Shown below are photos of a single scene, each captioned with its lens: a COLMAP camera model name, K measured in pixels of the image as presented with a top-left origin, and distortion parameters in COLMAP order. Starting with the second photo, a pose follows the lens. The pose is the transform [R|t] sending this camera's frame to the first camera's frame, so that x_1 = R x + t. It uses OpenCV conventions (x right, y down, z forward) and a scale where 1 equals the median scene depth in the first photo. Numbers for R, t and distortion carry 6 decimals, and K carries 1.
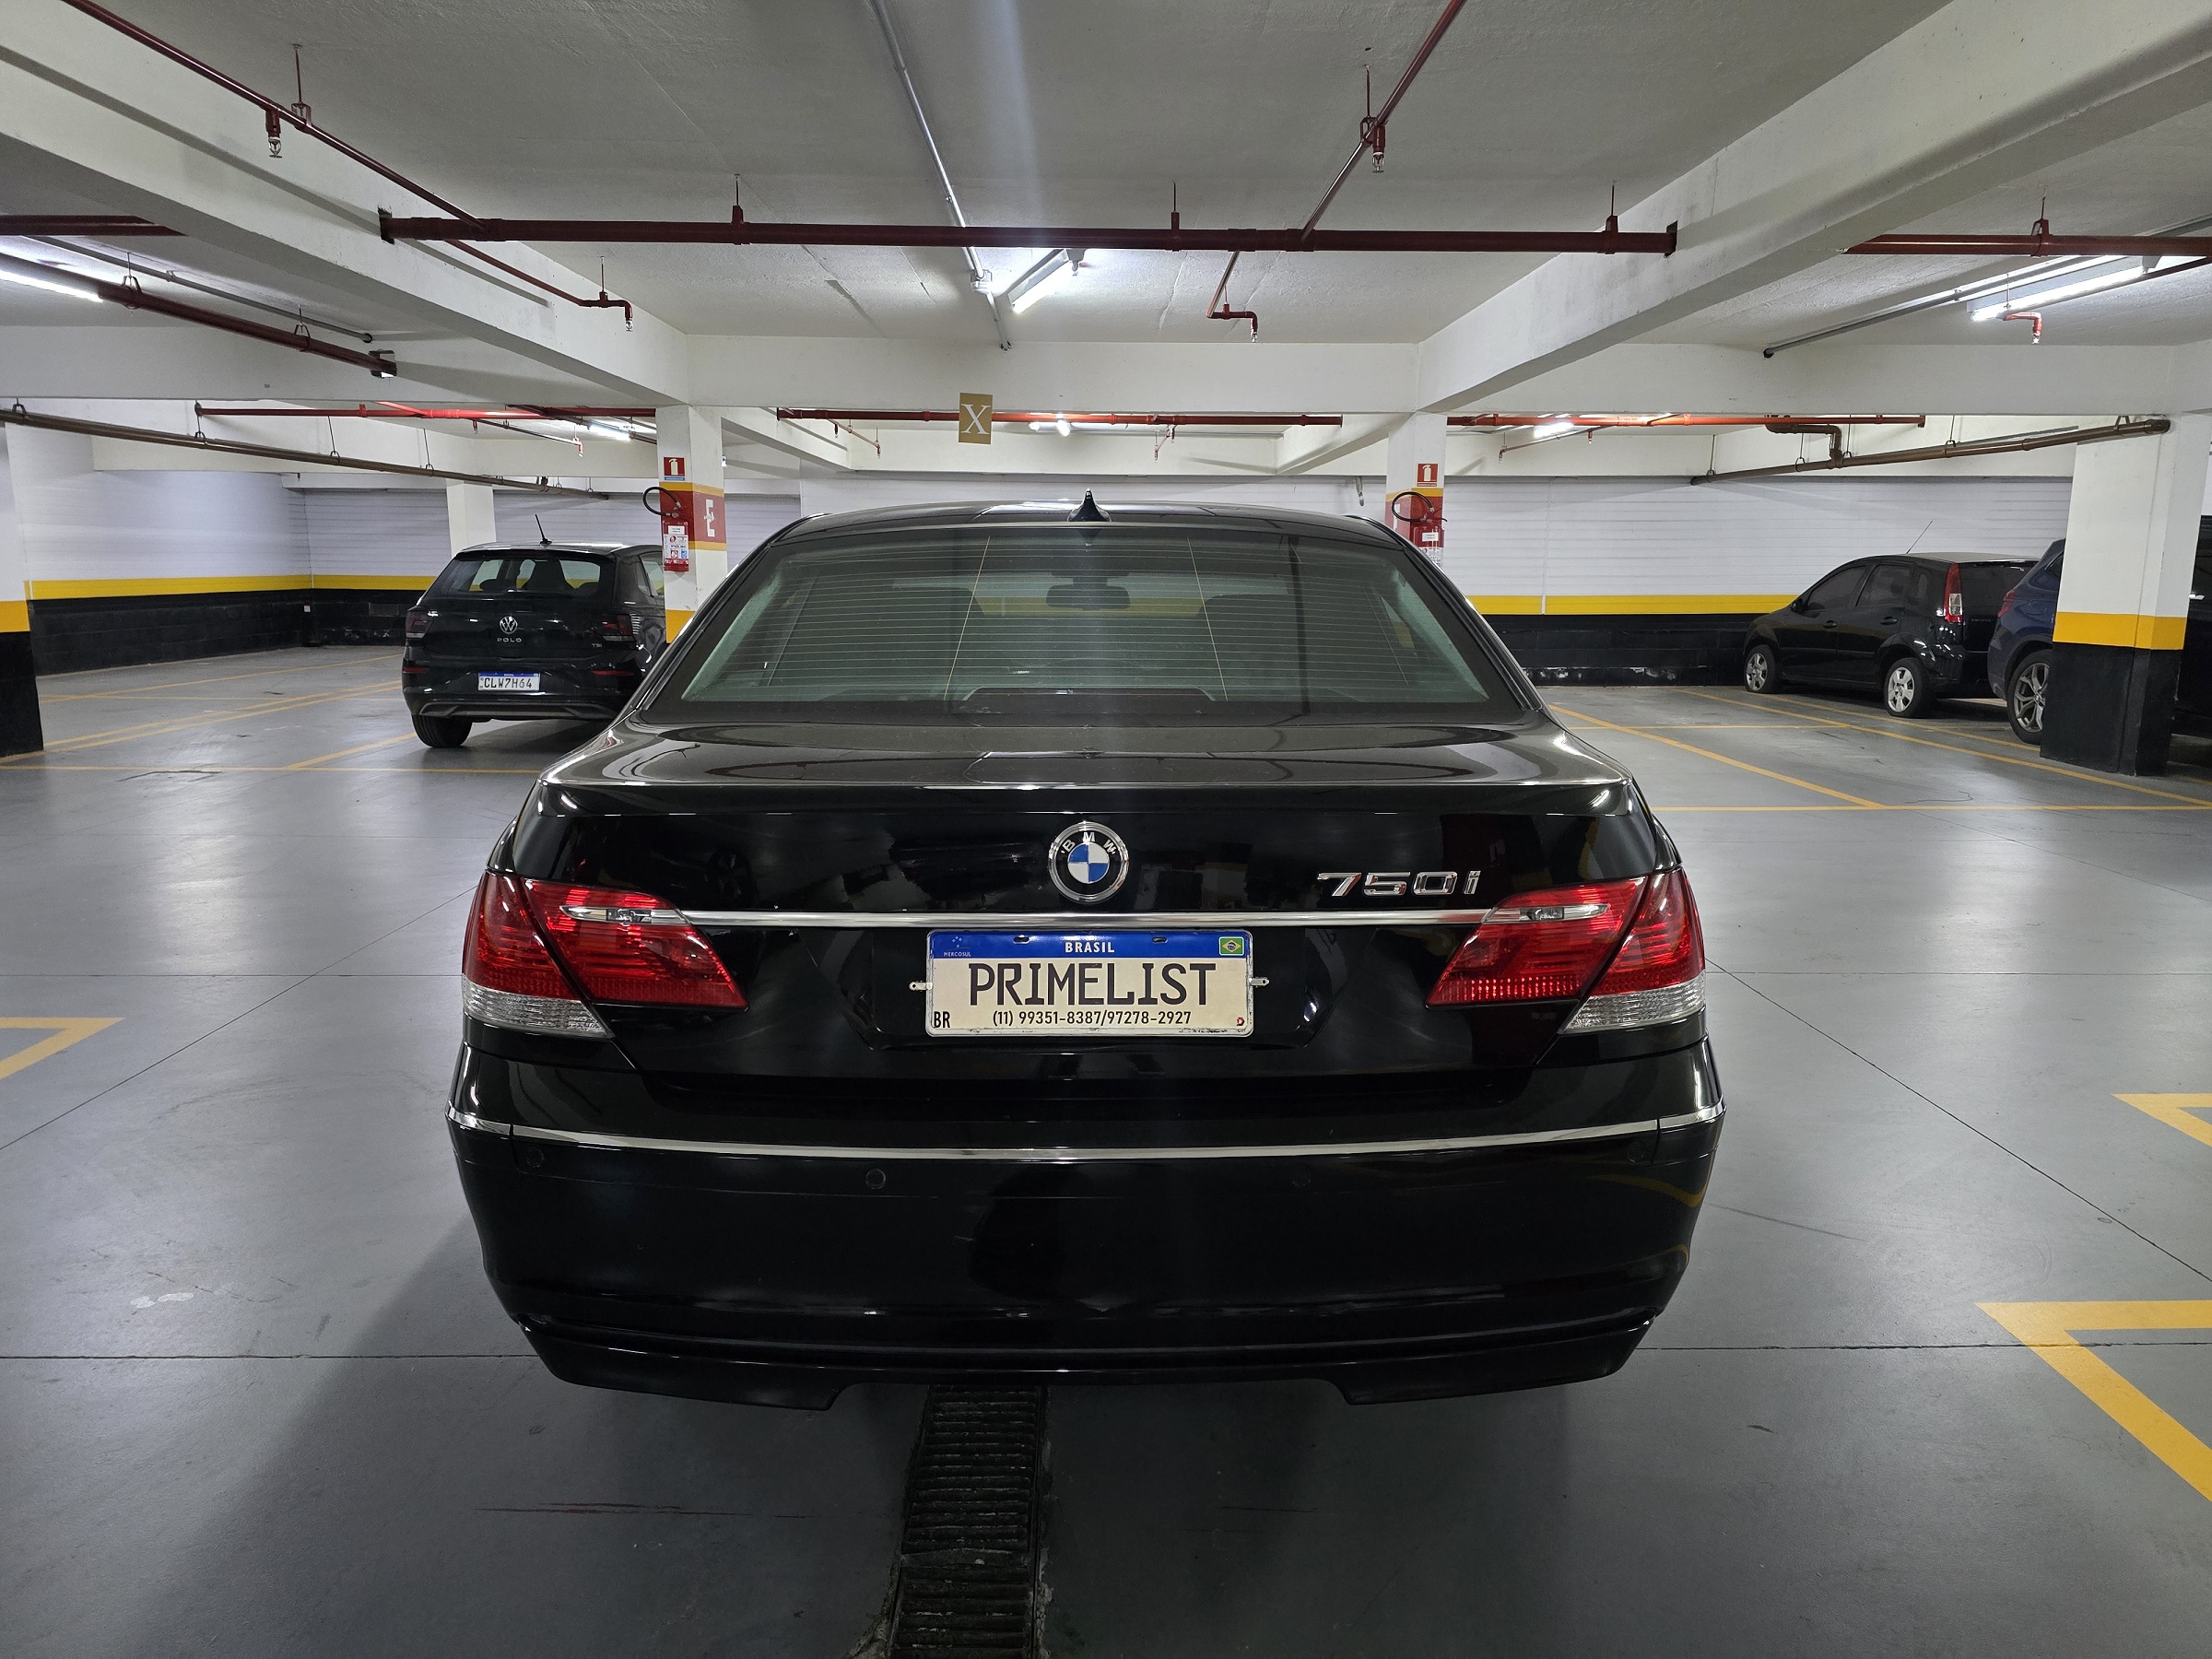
lens RADIAL K [[1499.9, 0, 1127.3], [0, 1499.9, 852.5], [0, 0, 1]] dist [0.034869, -0.047736]
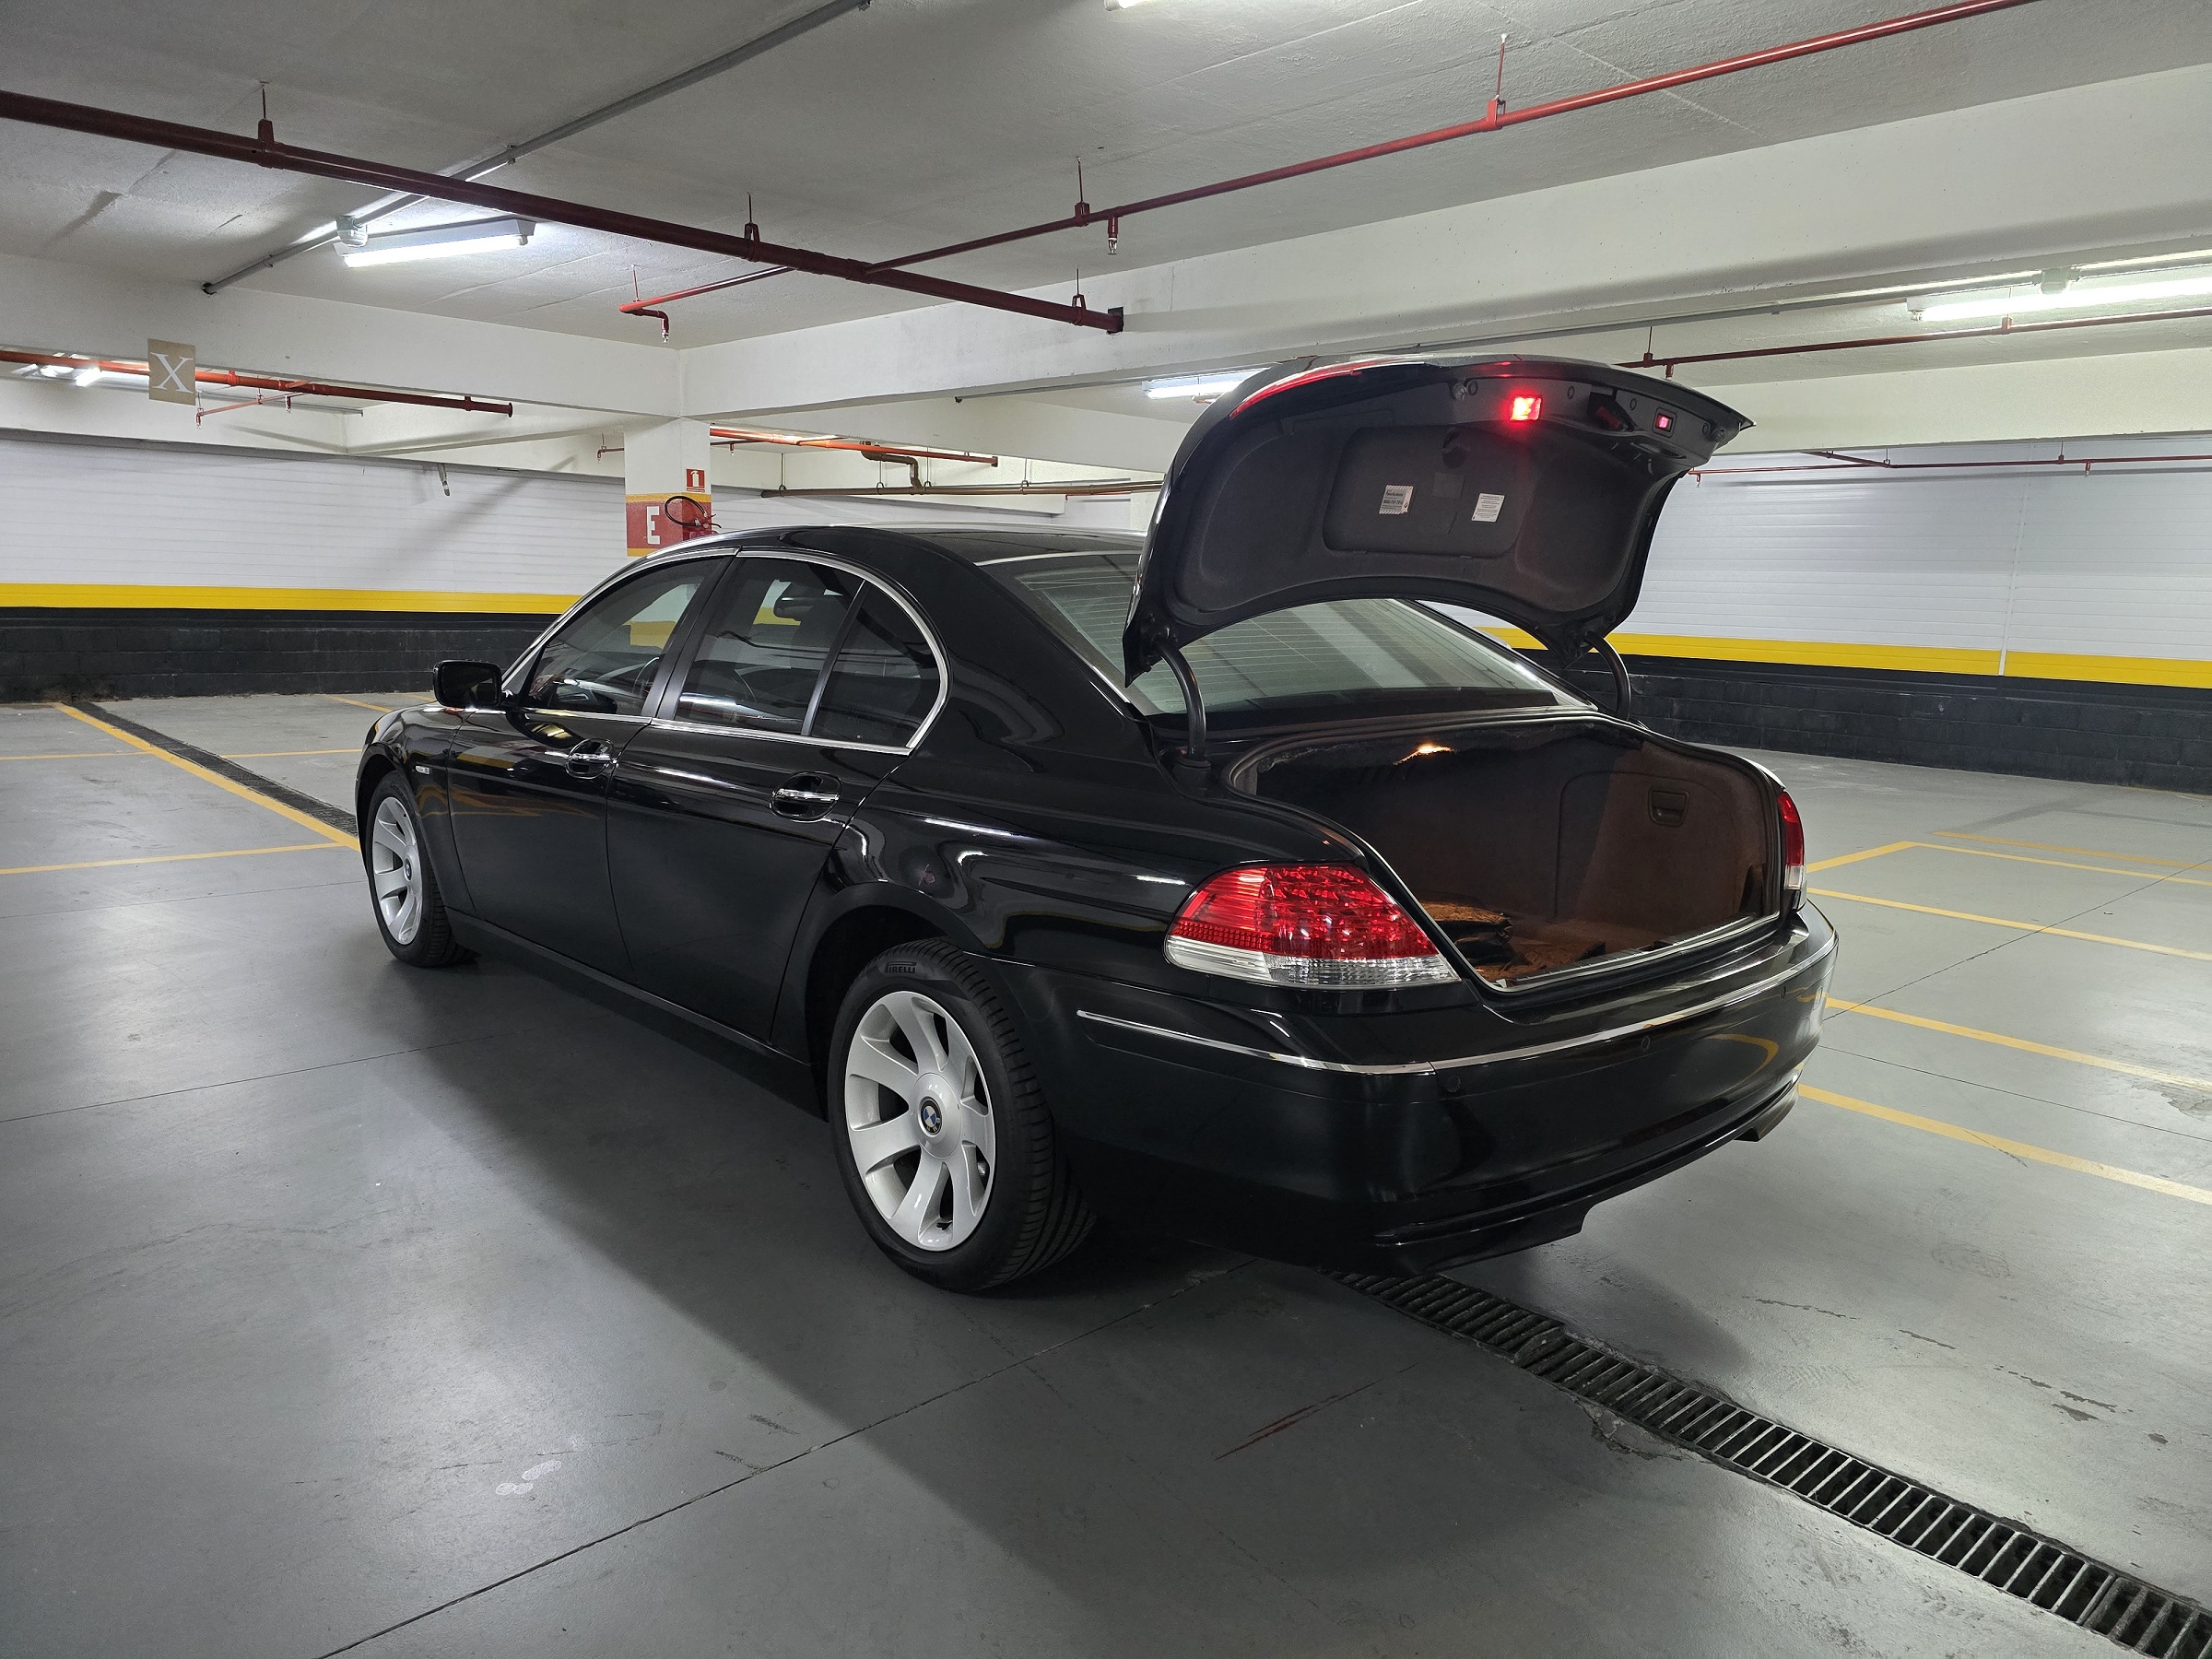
lens RADIAL K [[1499.9, 0, 1135.4], [0, 1499.9, 833.6], [0, 0, 1]] dist [0.034869, -0.047736]
pose [[0.748060, -0.082736, 0.658453, -0.370089], [0.090228, 0.995665, 0.022600, -0.012945], [-0.657469, 0.042505, 0.752282, 0.066817]]
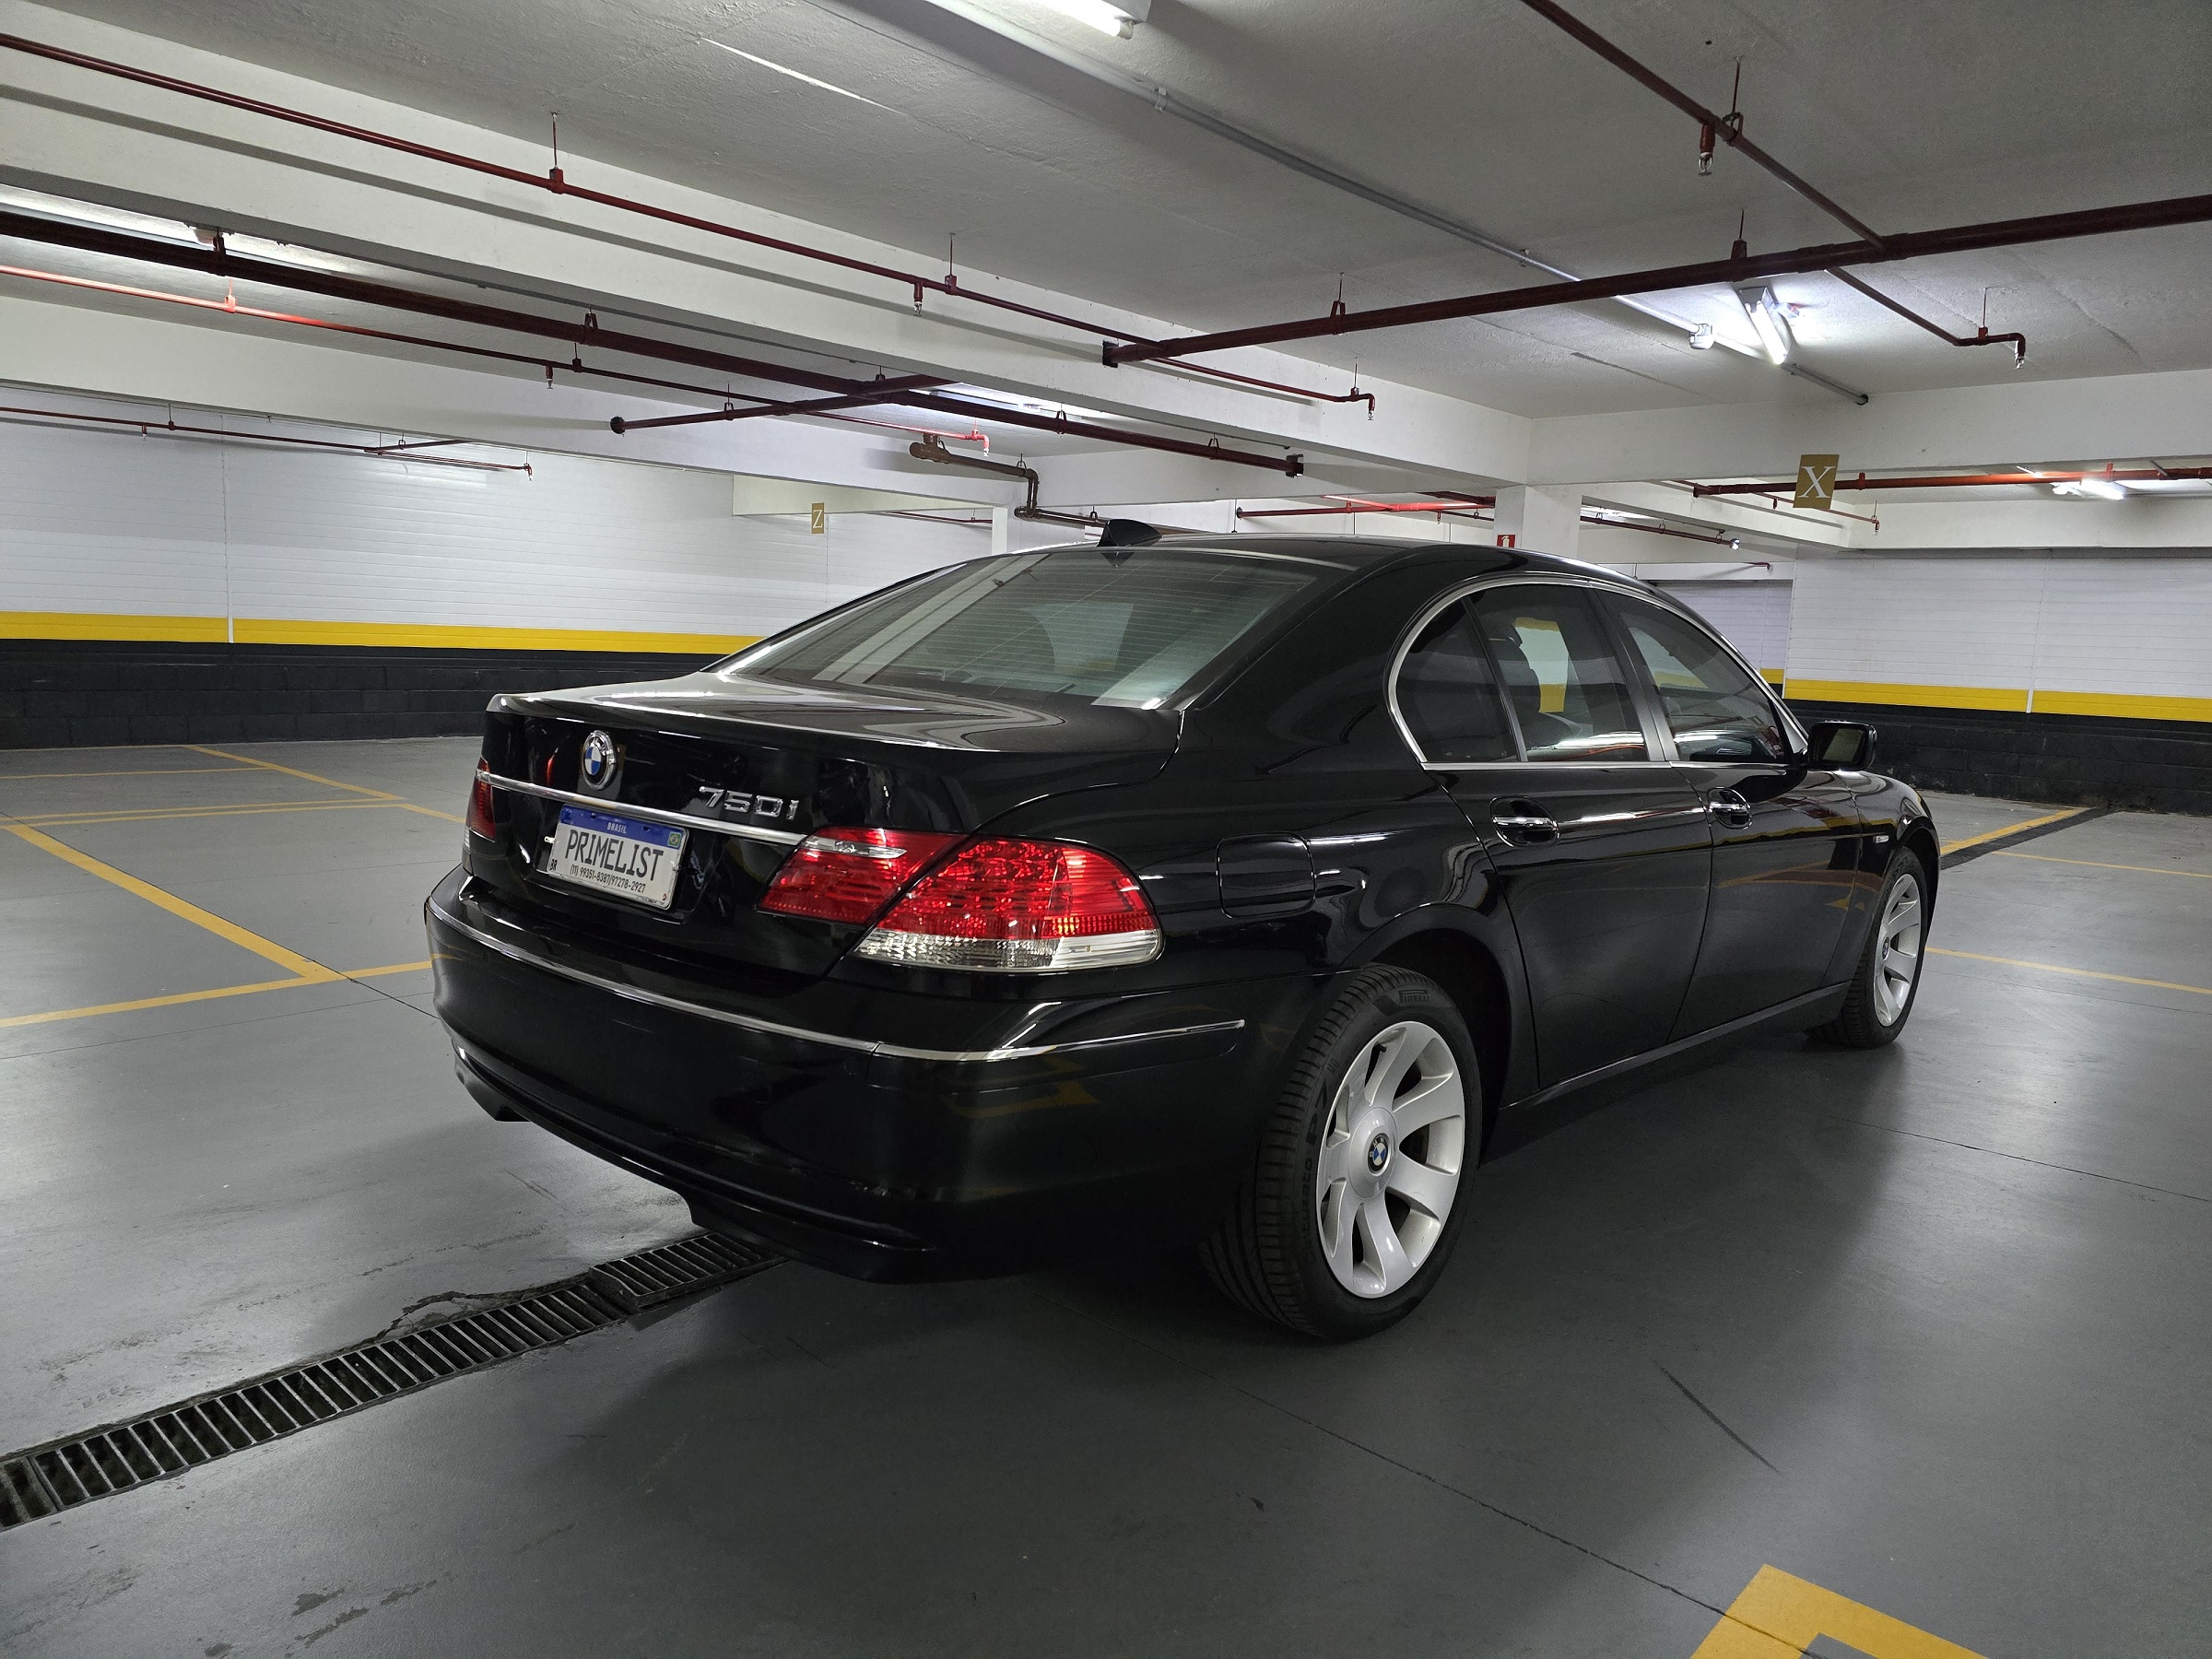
lens RADIAL K [[1499.9, 0, 1070.8], [0, 1499.9, 819.2], [0, 0, 1]] dist [0.034869, -0.047736]
pose [[0.702836, 0.102894, -0.703871, 0.332776], [-0.161344, 0.986754, -0.016860, 0.003205], [0.692812, 0.125416, 0.710128, 0.084523]]
